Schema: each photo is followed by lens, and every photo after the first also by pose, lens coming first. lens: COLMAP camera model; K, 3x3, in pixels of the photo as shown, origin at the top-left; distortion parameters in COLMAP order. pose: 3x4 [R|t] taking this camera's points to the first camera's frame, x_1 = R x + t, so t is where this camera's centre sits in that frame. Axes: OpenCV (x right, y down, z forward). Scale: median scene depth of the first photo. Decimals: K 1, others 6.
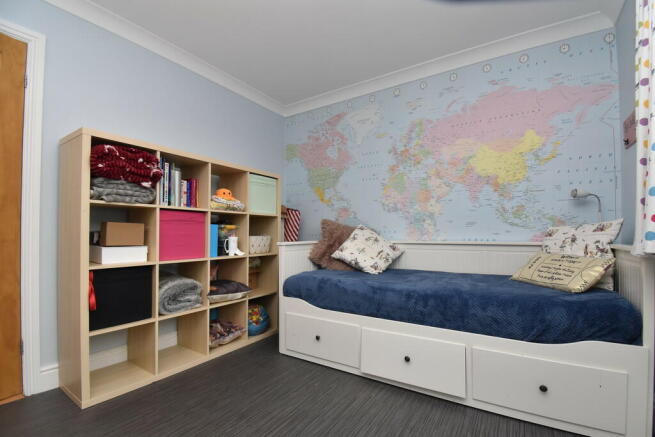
lens RADIAL K [[298.3, 0, 331.5], [0, 298.3, 233.7], [0, 0, 1]] dist [-0.000717, -0.000237]
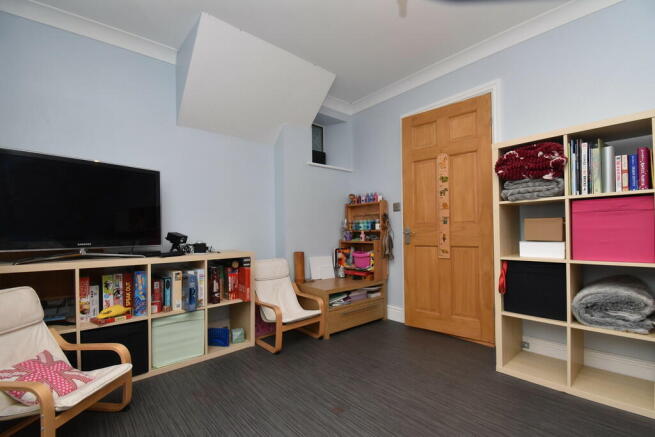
lens RADIAL K [[298.3, 0, 329.7], [0, 298.3, 229.9], [0, 0, 1]] dist [-0.000717, -0.000237]
pose [[-0.258304, 0.002198, -0.966061, 0.479716], [0.023558, 0.999714, -0.004024, -0.009136], [0.965777, -0.023798, -0.258282, 0.577098]]
